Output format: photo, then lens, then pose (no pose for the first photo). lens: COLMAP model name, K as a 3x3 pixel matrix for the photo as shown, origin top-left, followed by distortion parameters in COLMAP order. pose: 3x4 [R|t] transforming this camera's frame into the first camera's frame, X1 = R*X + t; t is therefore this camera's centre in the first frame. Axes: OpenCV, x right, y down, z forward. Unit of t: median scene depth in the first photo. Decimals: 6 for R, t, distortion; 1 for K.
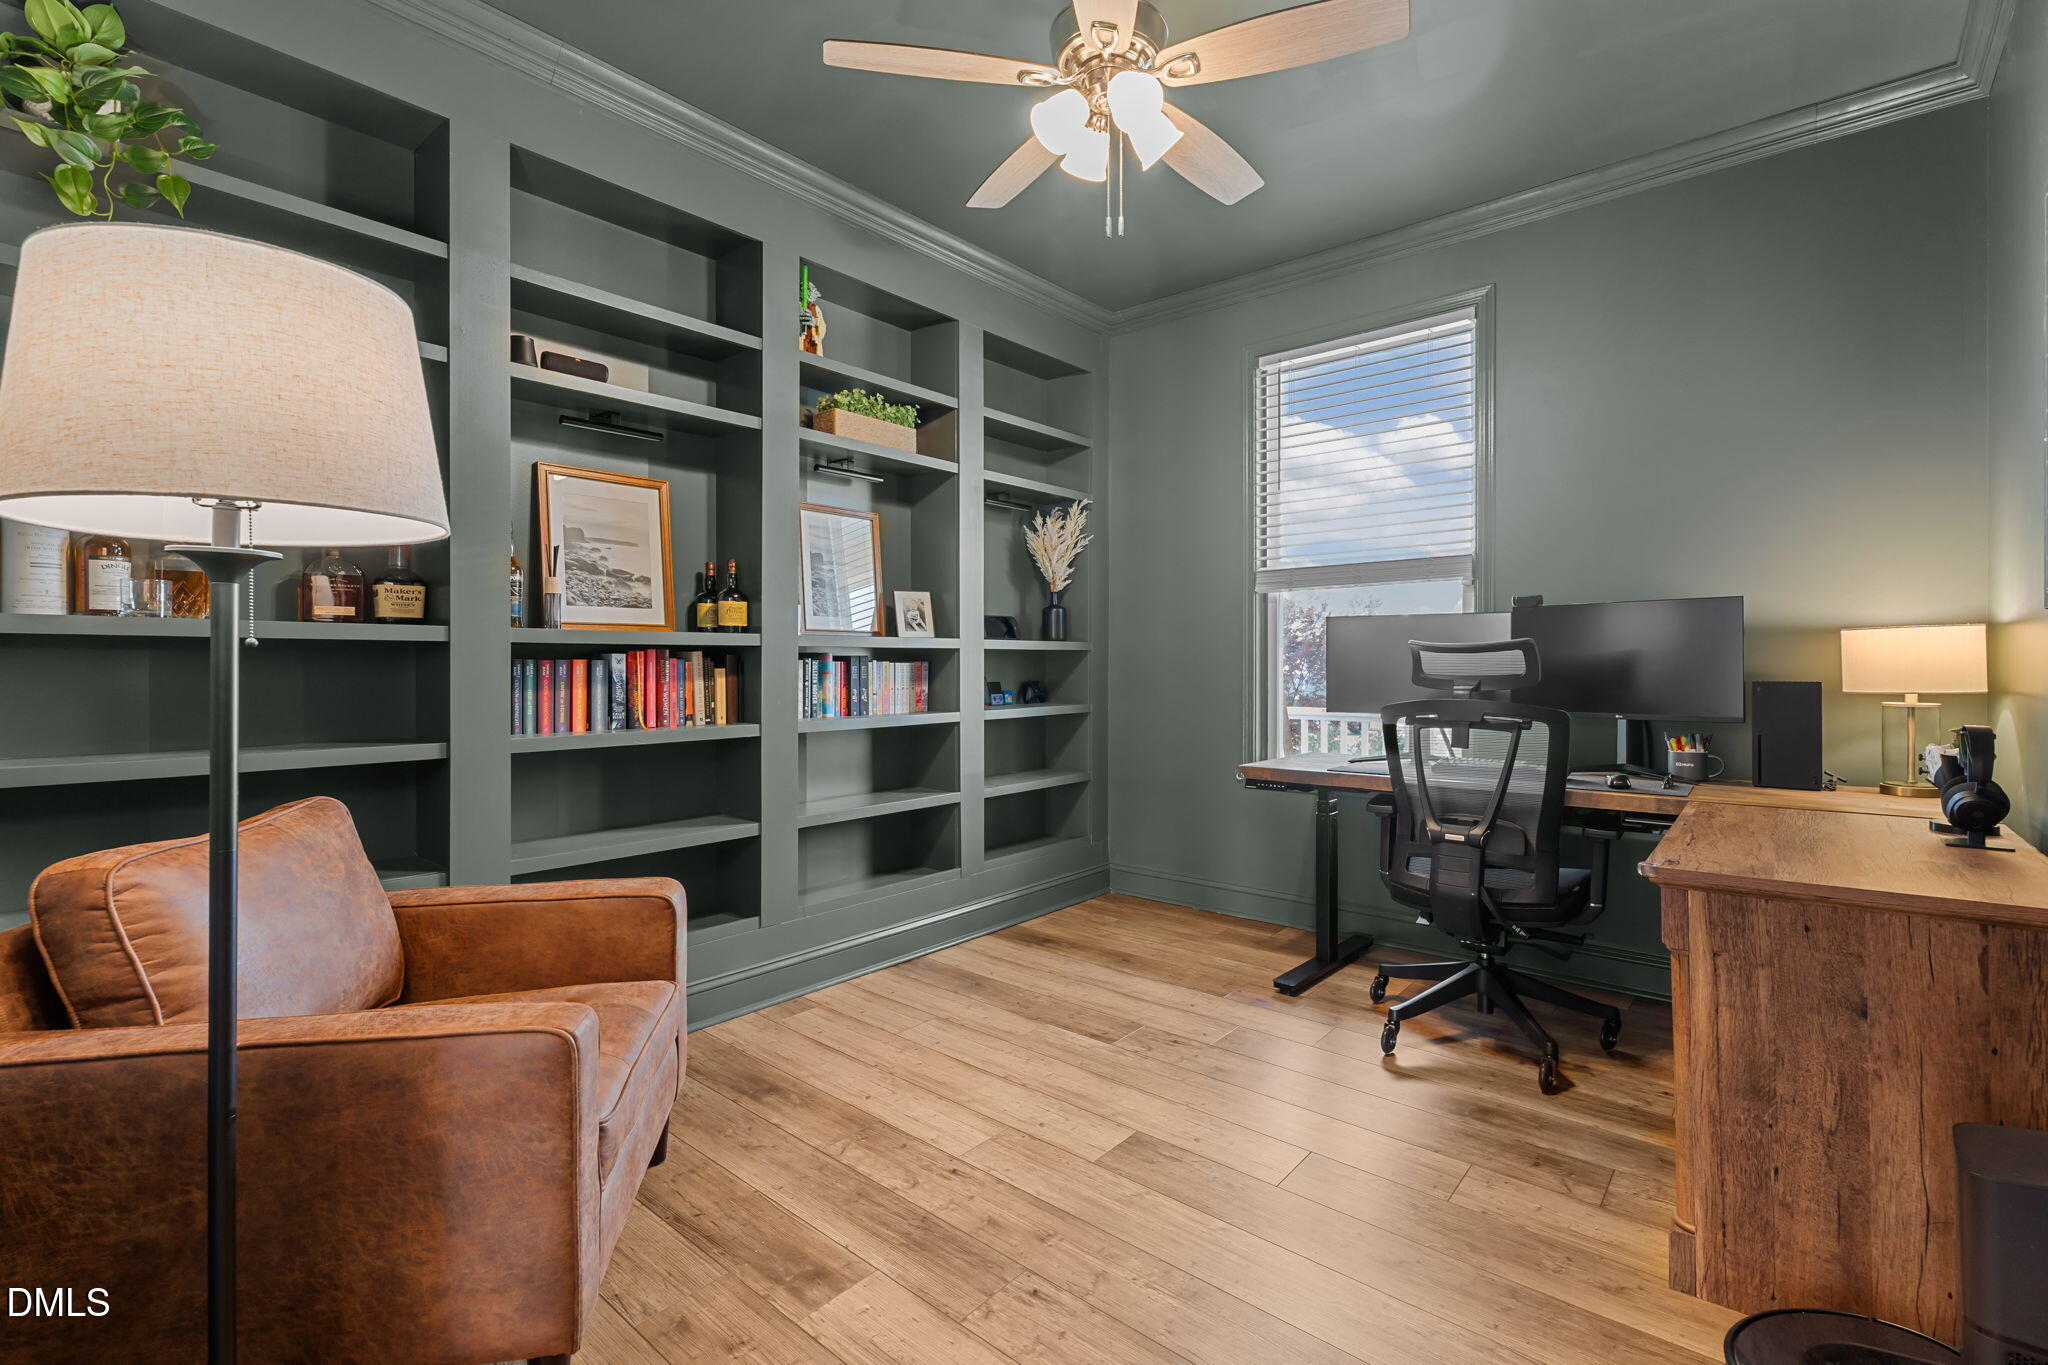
lens RADIAL K [[926.2, 0, 1042.8], [0, 926.2, 660.5], [0, 0, 1]] dist [-0.004241, -0.000324]
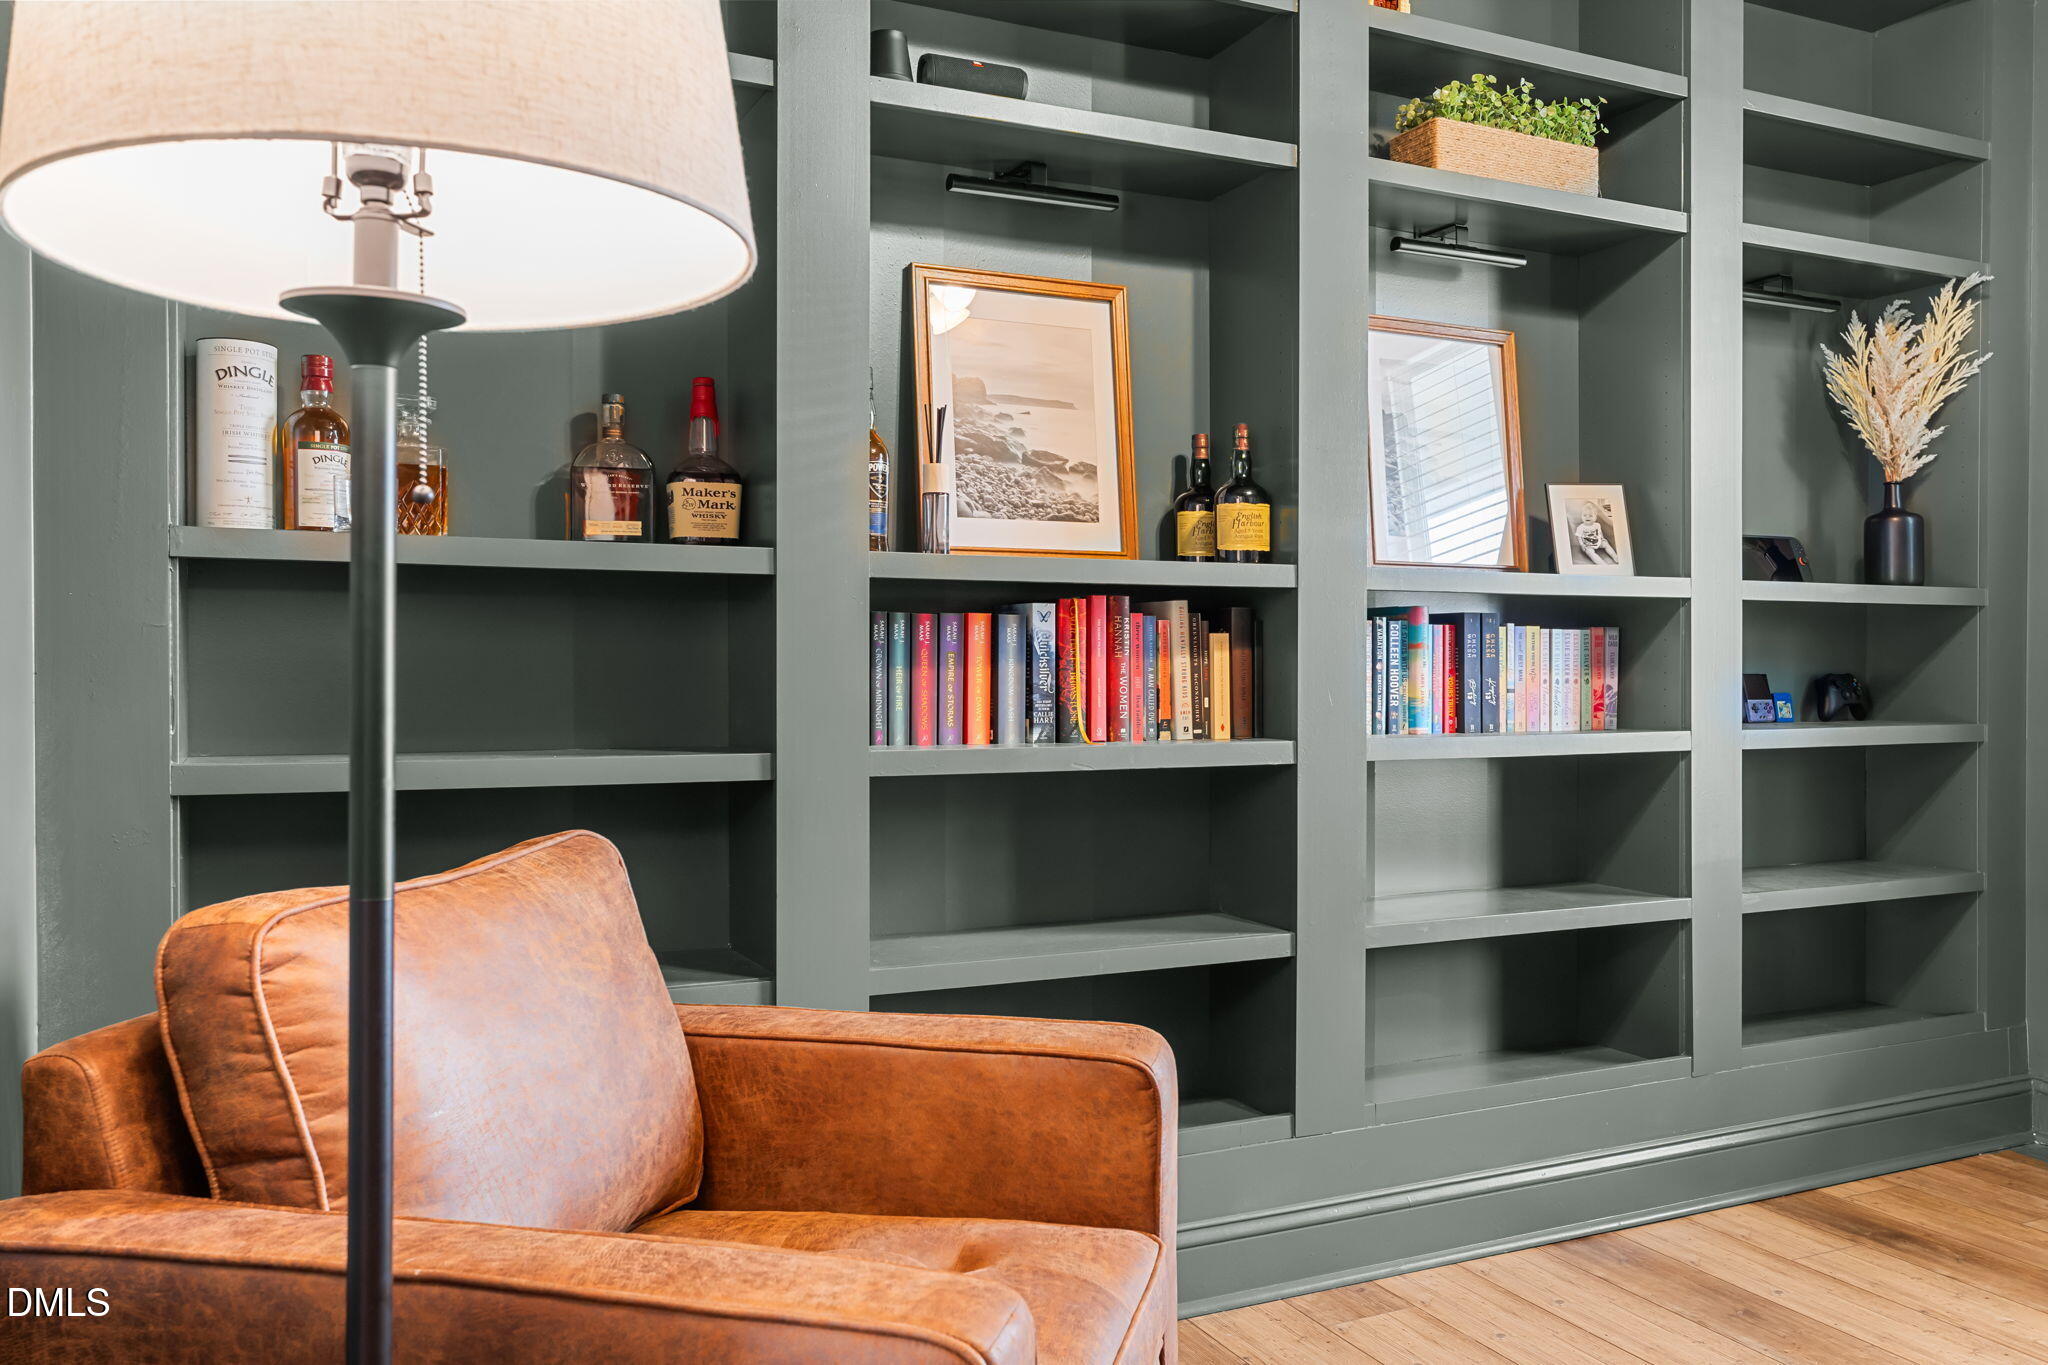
lens RADIAL K [[1622.9, 0, 1027.9], [0, 1622.9, 680.5], [0, 0, 1]] dist [-0.026442, 0.040099]
pose [[0.910931, 0.005891, -0.412517, -0.071649], [-0.002025, 0.999950, 0.009810, 0.027710], [0.412554, -0.008101, 0.910897, 0.124881]]
